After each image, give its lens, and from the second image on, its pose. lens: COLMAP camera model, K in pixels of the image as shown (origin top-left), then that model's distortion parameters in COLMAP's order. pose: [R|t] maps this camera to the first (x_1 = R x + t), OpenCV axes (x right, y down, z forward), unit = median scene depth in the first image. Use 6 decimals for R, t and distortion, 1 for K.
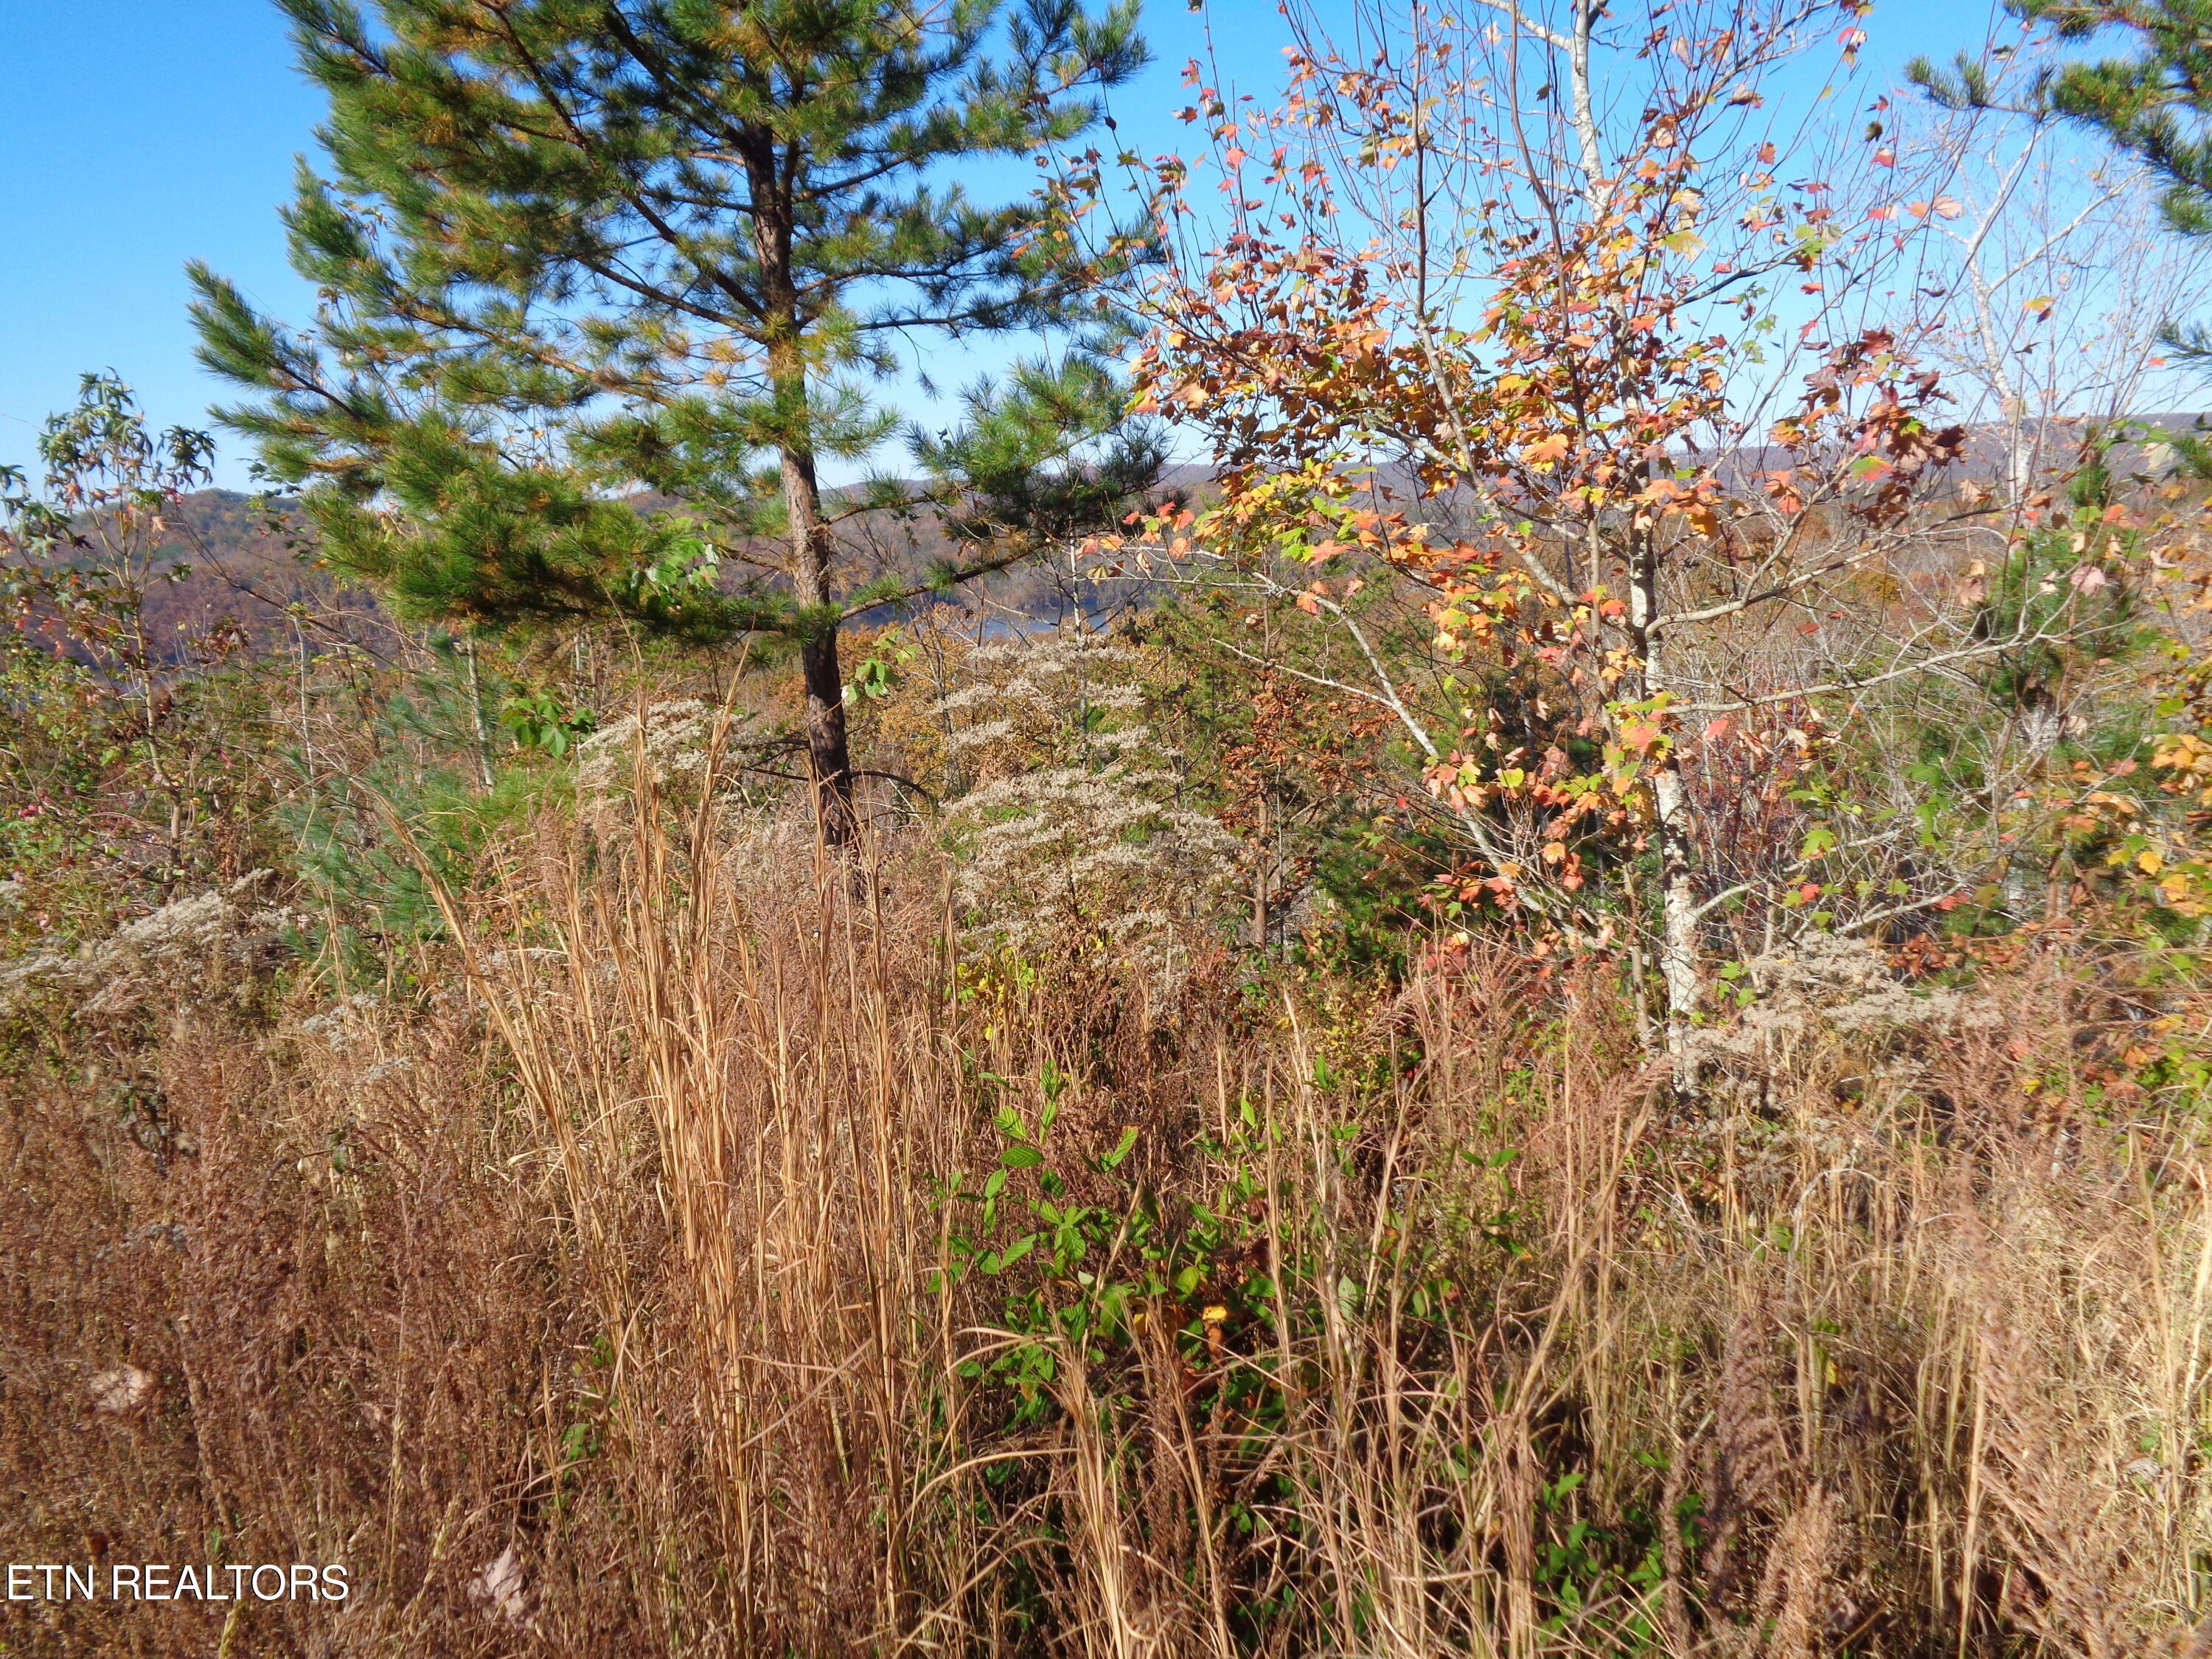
lens RADIAL K [[1682.6, 0, 1096.3], [0, 1682.6, 824.5], [0, 0, 1]] dist [0.016611, 0.000109]
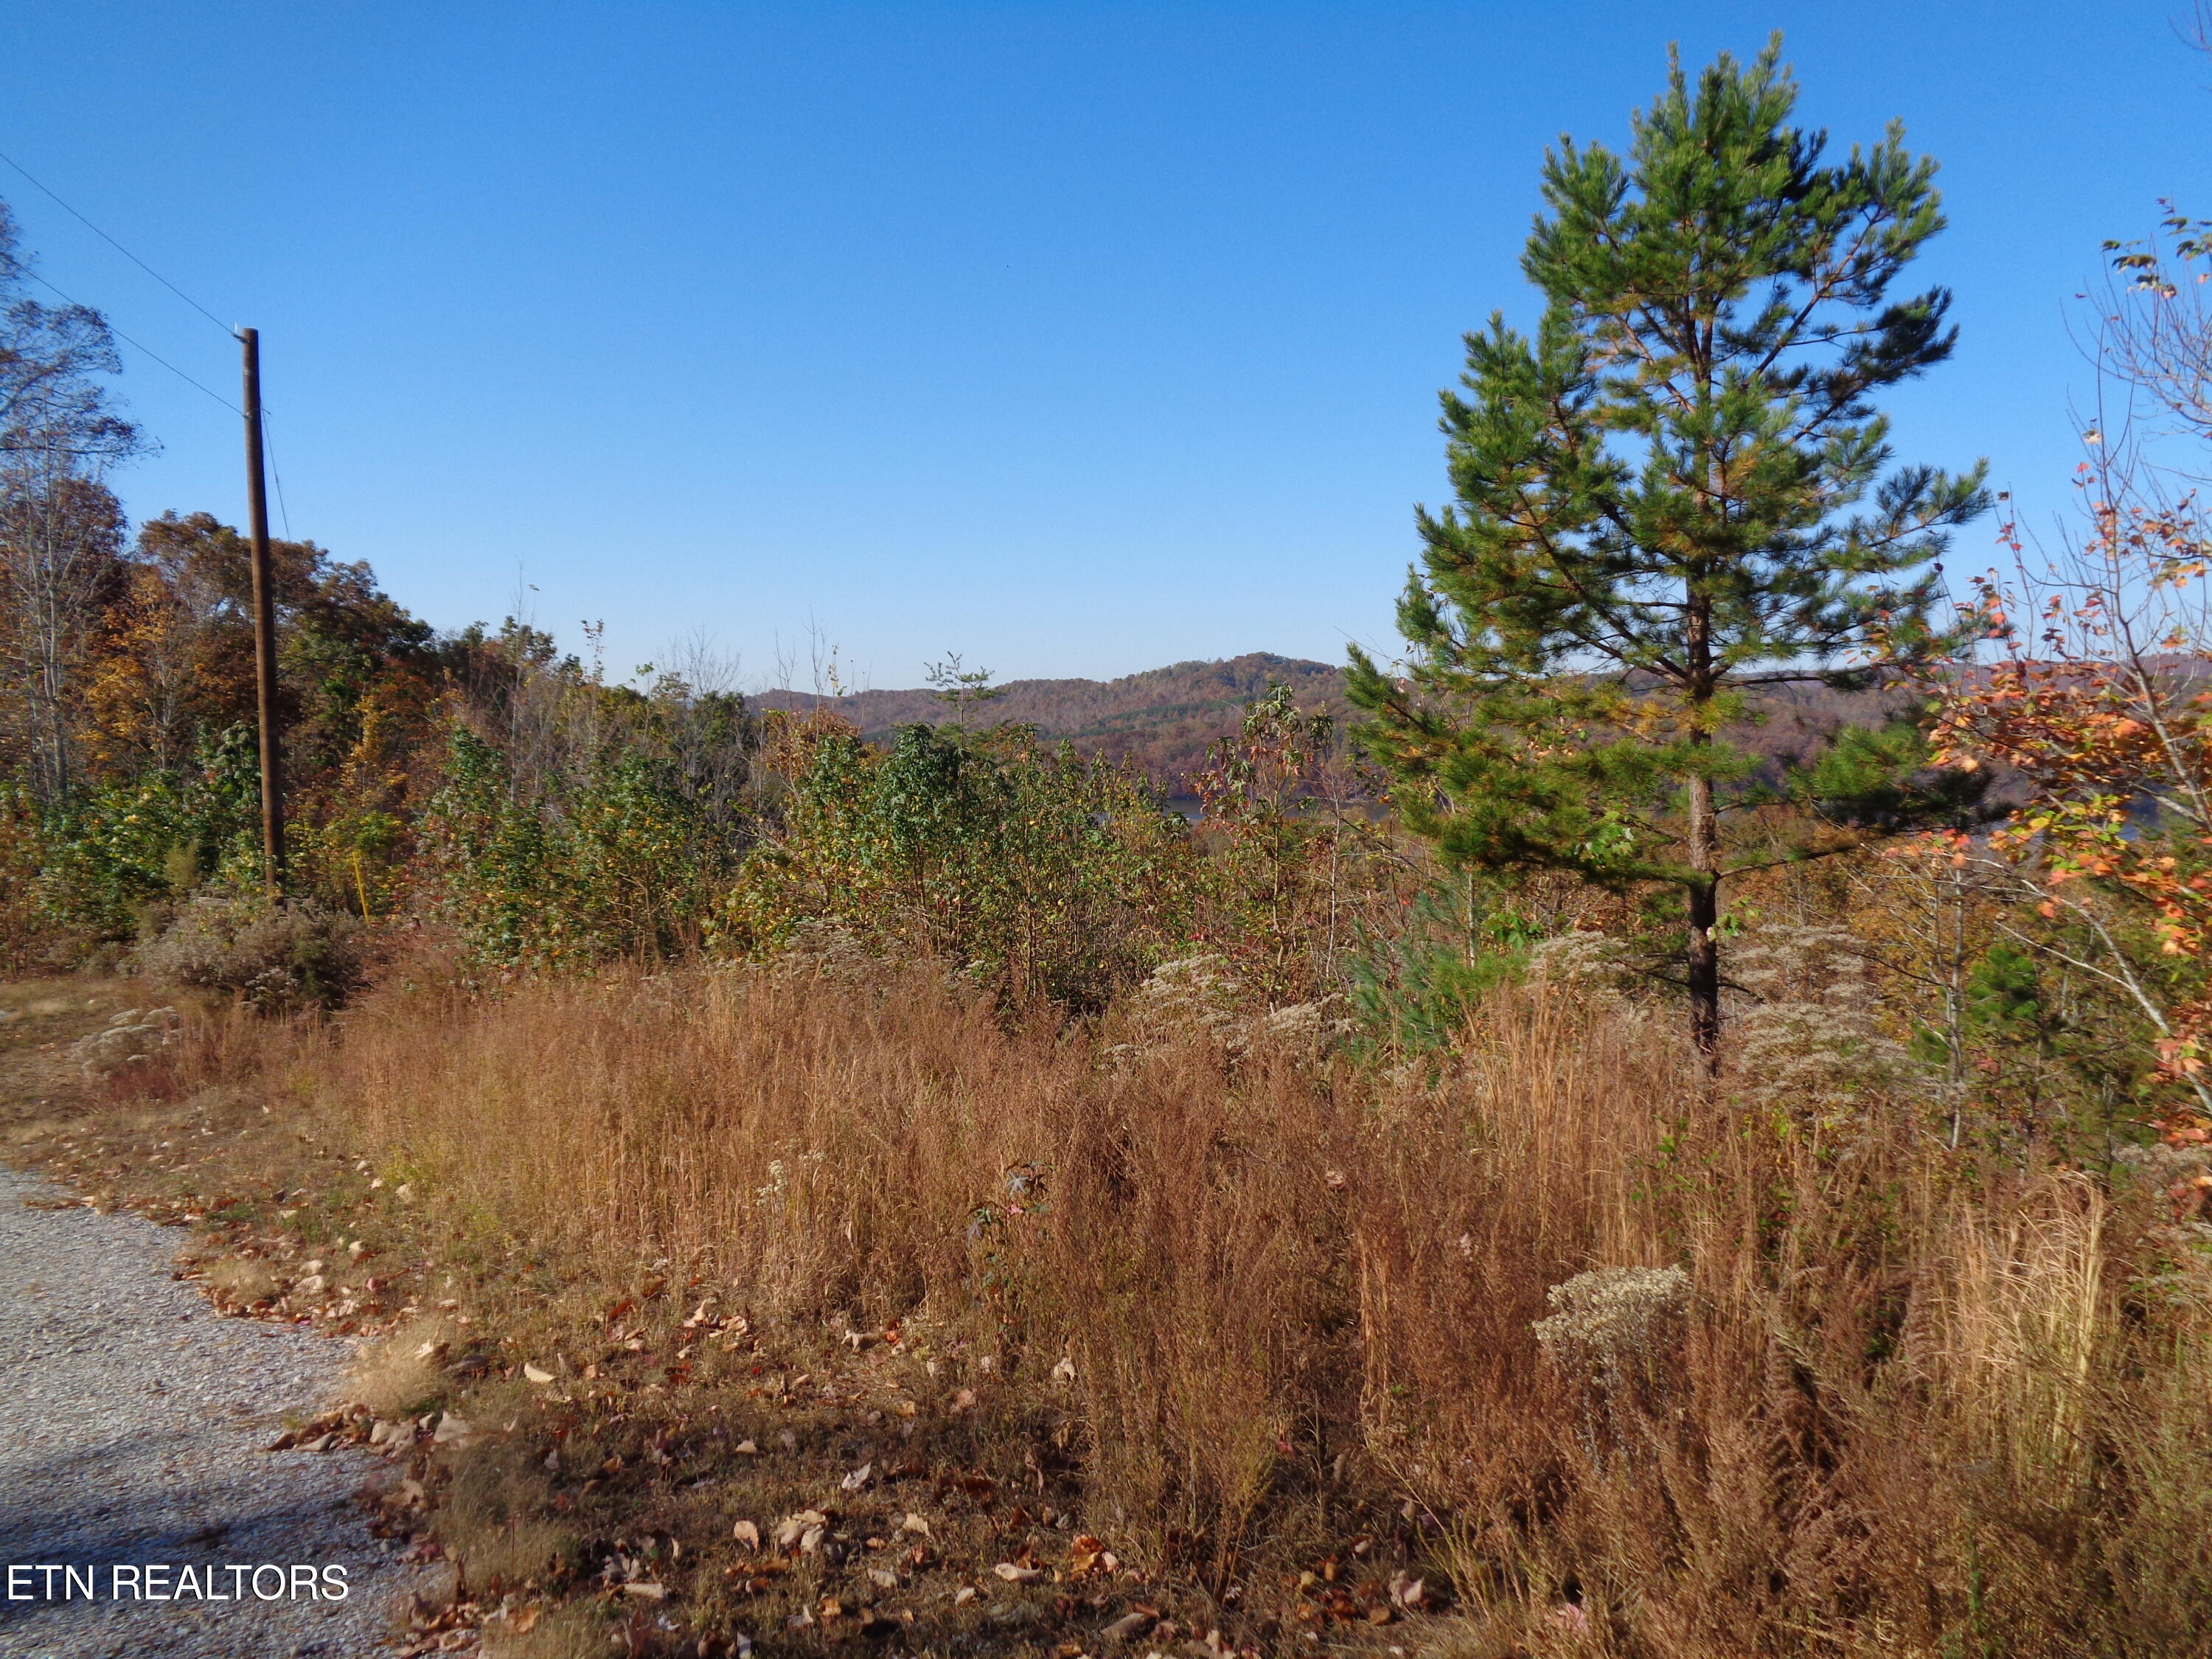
lens RADIAL K [[1694.9, 0, 1101.5], [0, 1694.9, 811.6], [0, 0, 1]] dist [0.019807, -0.009918]
pose [[0.844628, 0.079664, -0.529392, 0.190572], [-0.134775, 0.988659, -0.066253, -0.009891], [0.518111, 0.127308, 0.845786, -0.590397]]
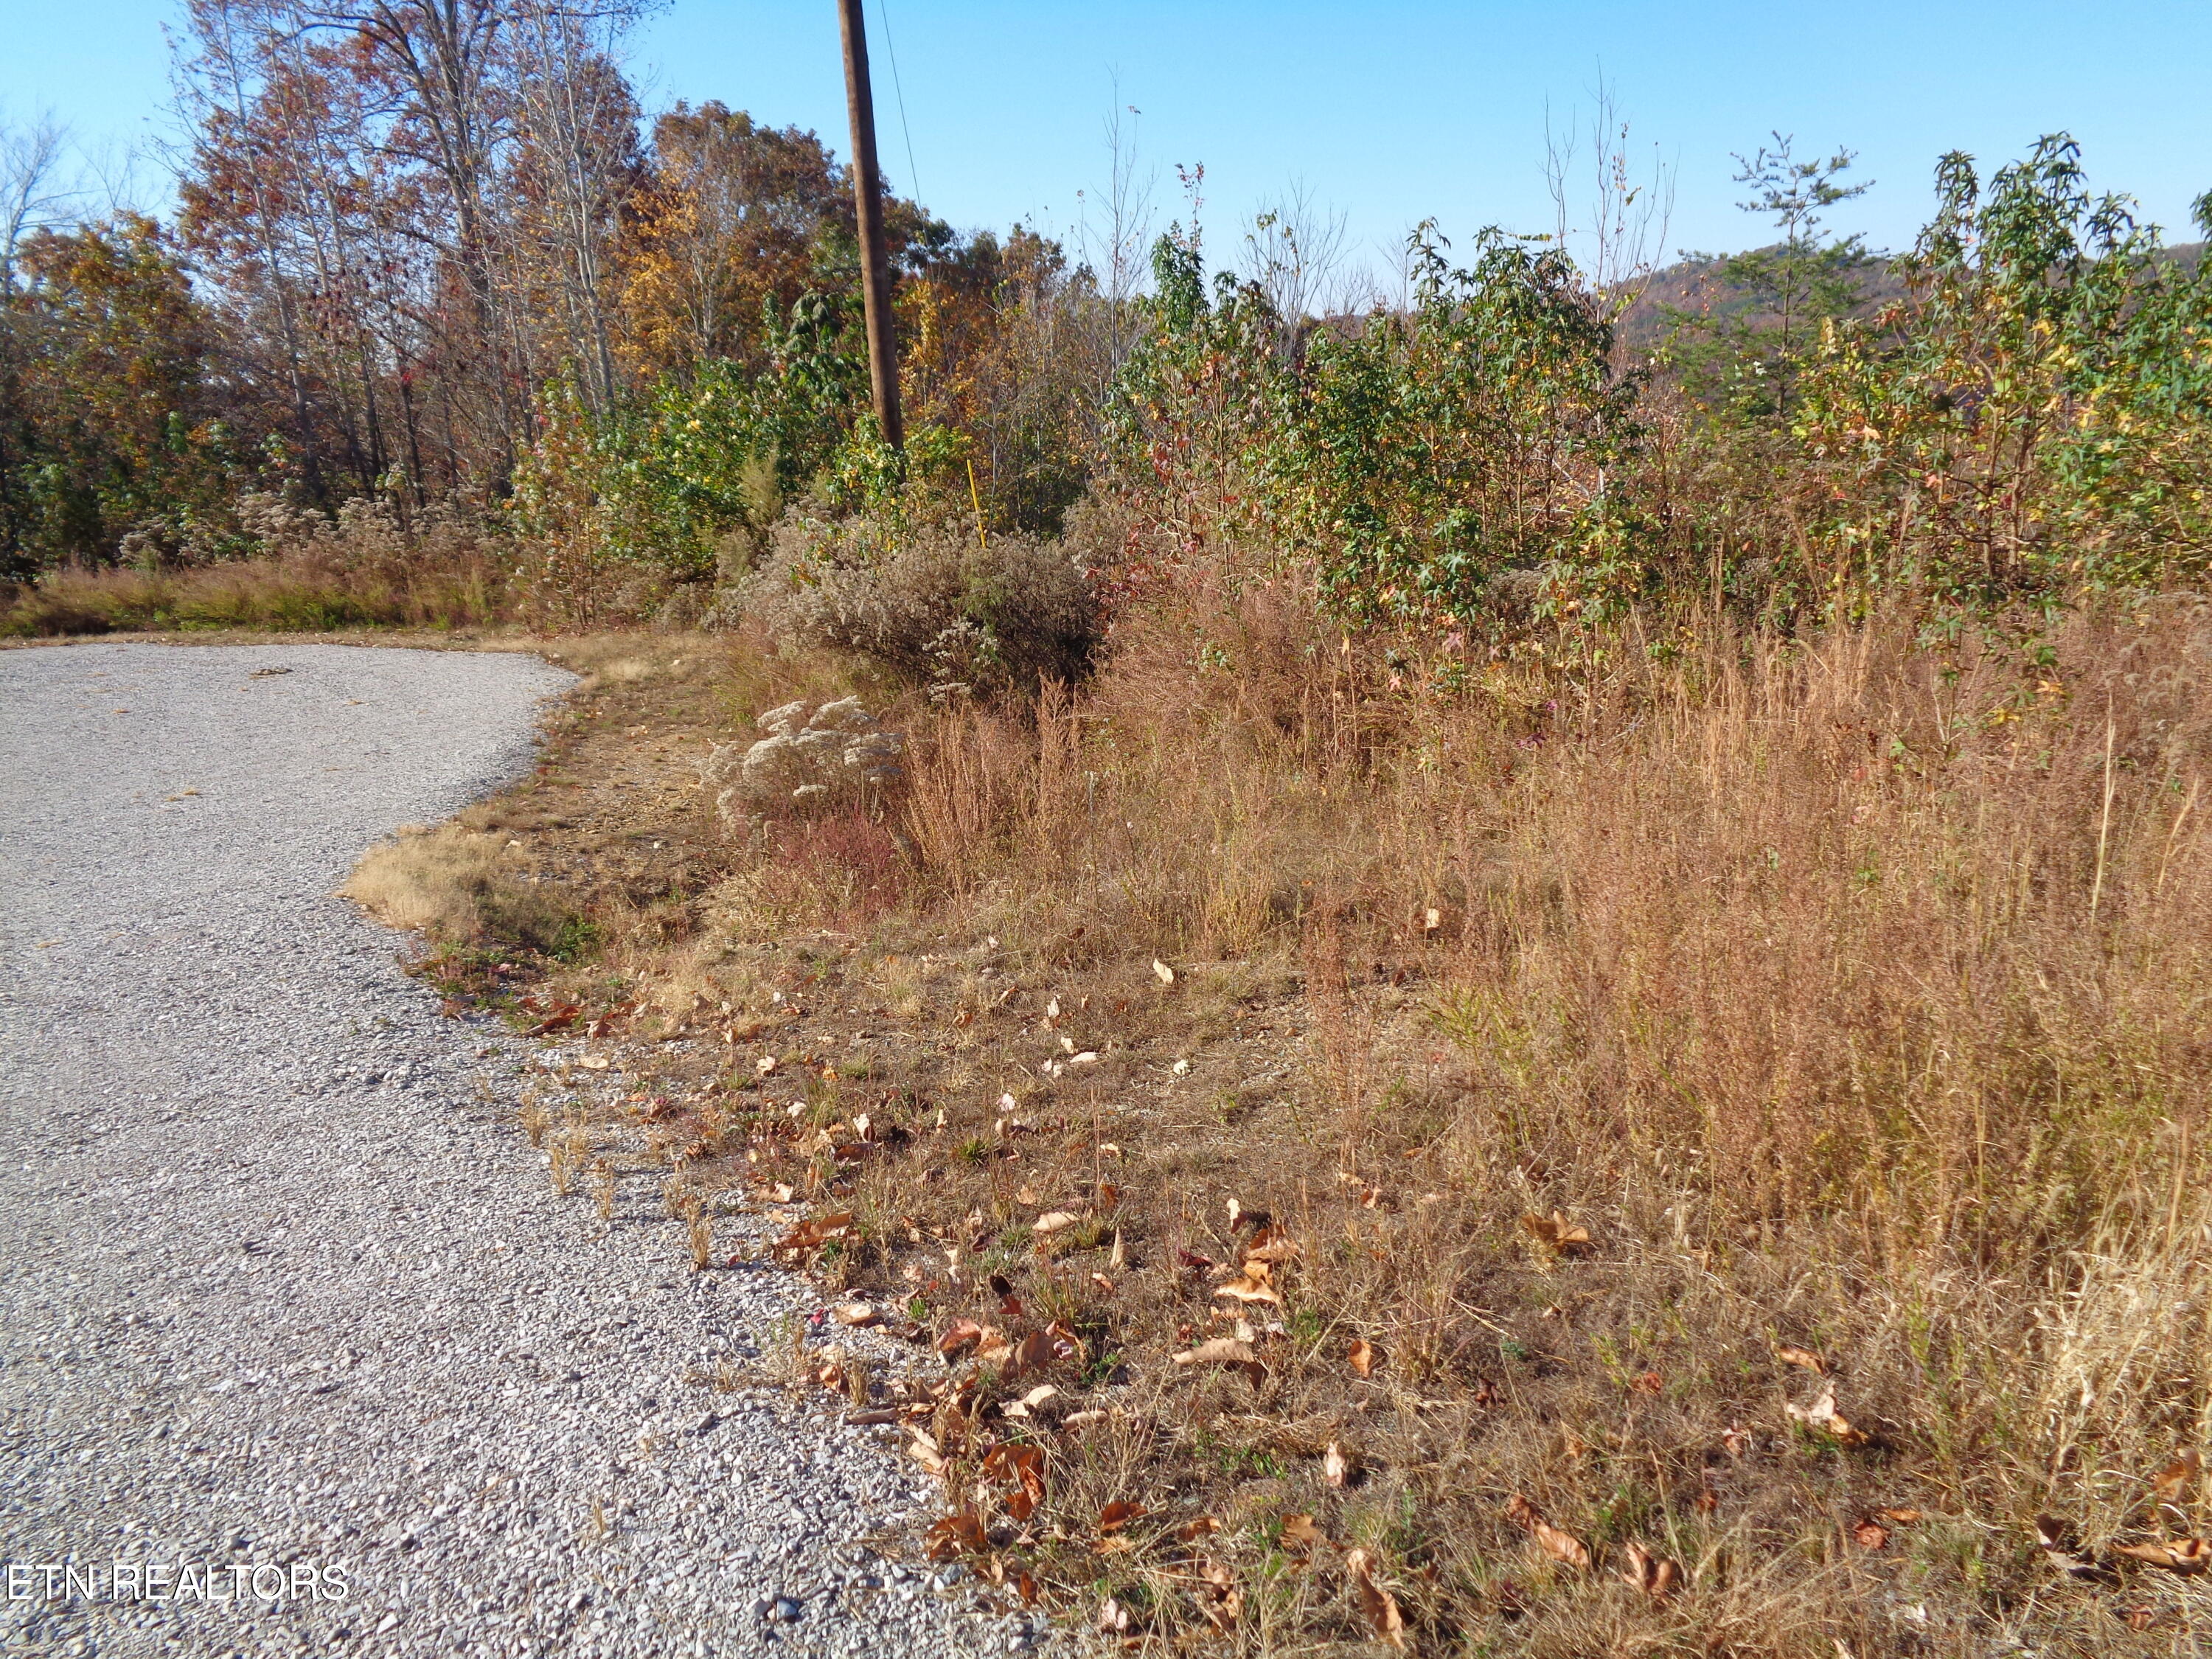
lens RADIAL K [[1680.9, 0, 1101.4], [0, 1680.9, 795.9], [0, 0, 1]] dist [0.026573, 0.002917]
pose [[0.680422, 0.203560, -0.703981, -1.263324], [-0.118168, 0.978551, 0.168741, 0.127560], [0.723230, -0.031627, 0.689882, 0.113745]]
